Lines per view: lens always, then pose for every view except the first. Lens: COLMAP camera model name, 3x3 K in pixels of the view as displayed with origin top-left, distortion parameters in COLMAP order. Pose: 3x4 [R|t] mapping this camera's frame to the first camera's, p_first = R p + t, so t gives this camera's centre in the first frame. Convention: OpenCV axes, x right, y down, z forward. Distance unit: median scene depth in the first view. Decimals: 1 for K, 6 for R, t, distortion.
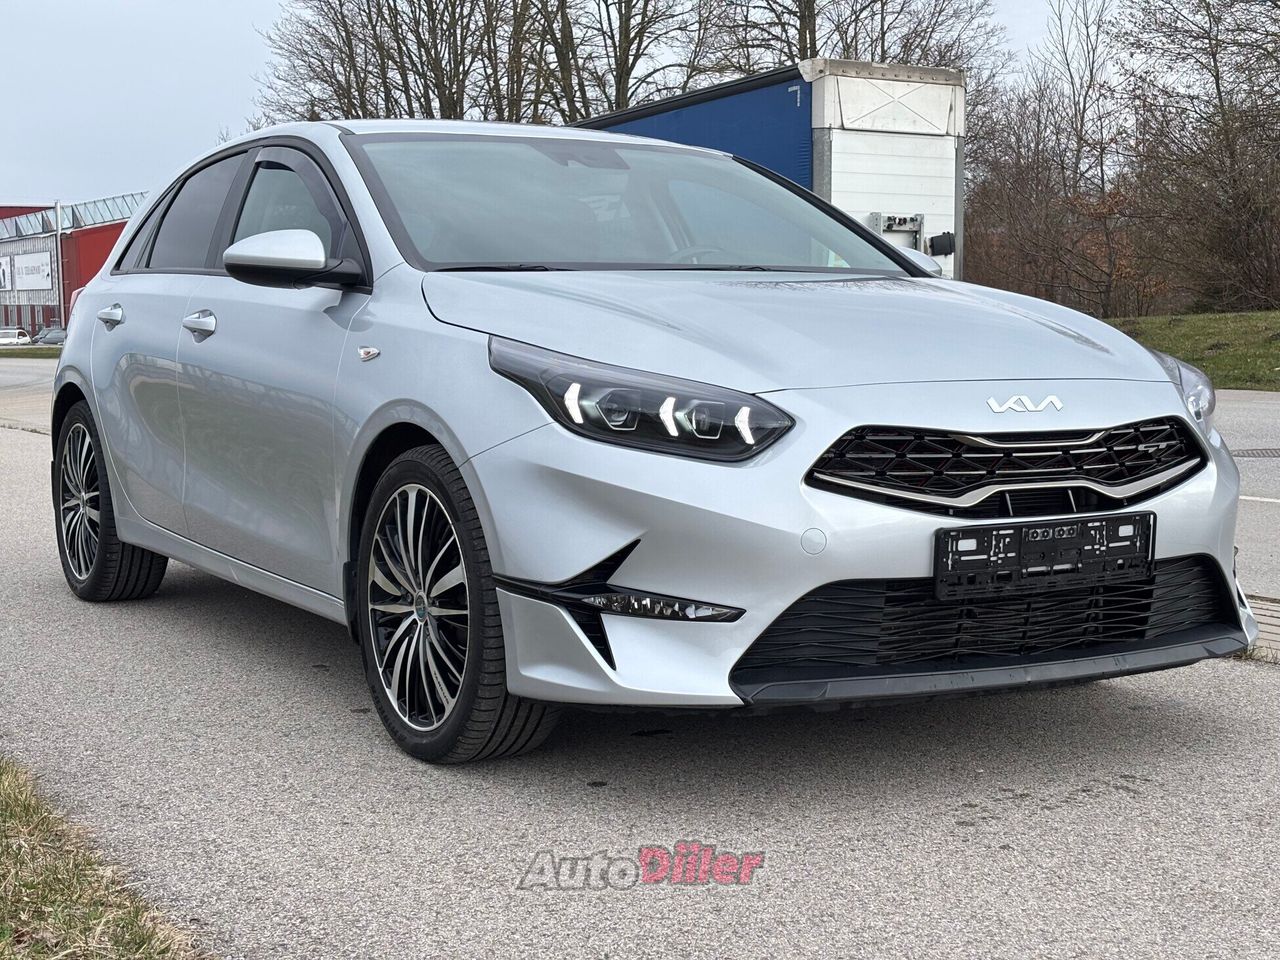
lens RADIAL K [[1982.3, 0, 640.0], [0, 1982.3, 480.0], [0, 0, 1]] dist [0.285546, -1.904307]
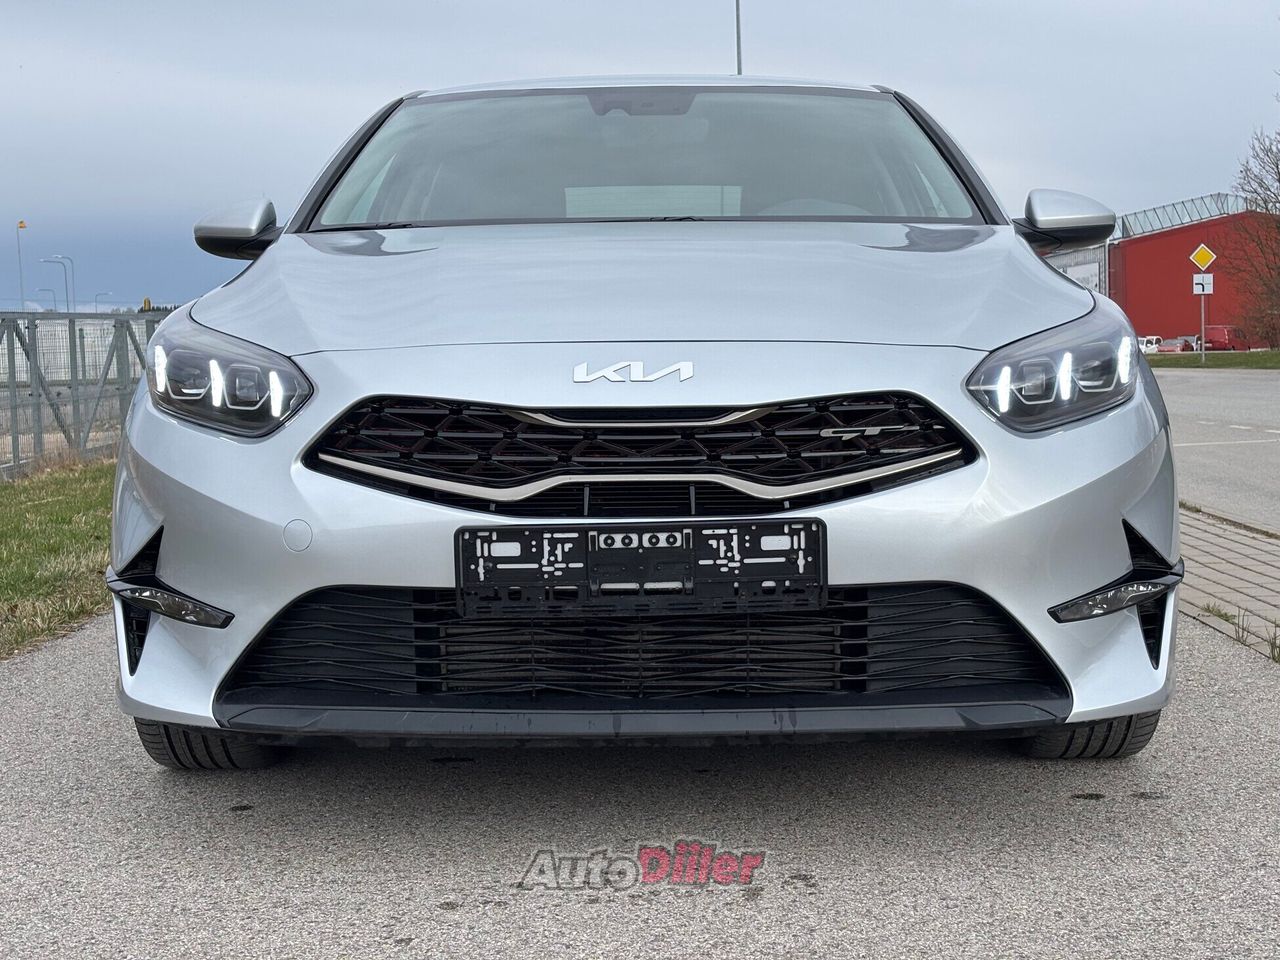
lens RADIAL K [[1982.3, 0, 640.0], [0, 1982.3, 480.0], [0, 0, 1]] dist [0.285546, -1.904307]
pose [[0.856412, 0.027309, -0.515571, 0.603661], [-0.030472, 0.999533, 0.002327, 0.001781], [0.515394, 0.013718, 0.856844, 0.354287]]
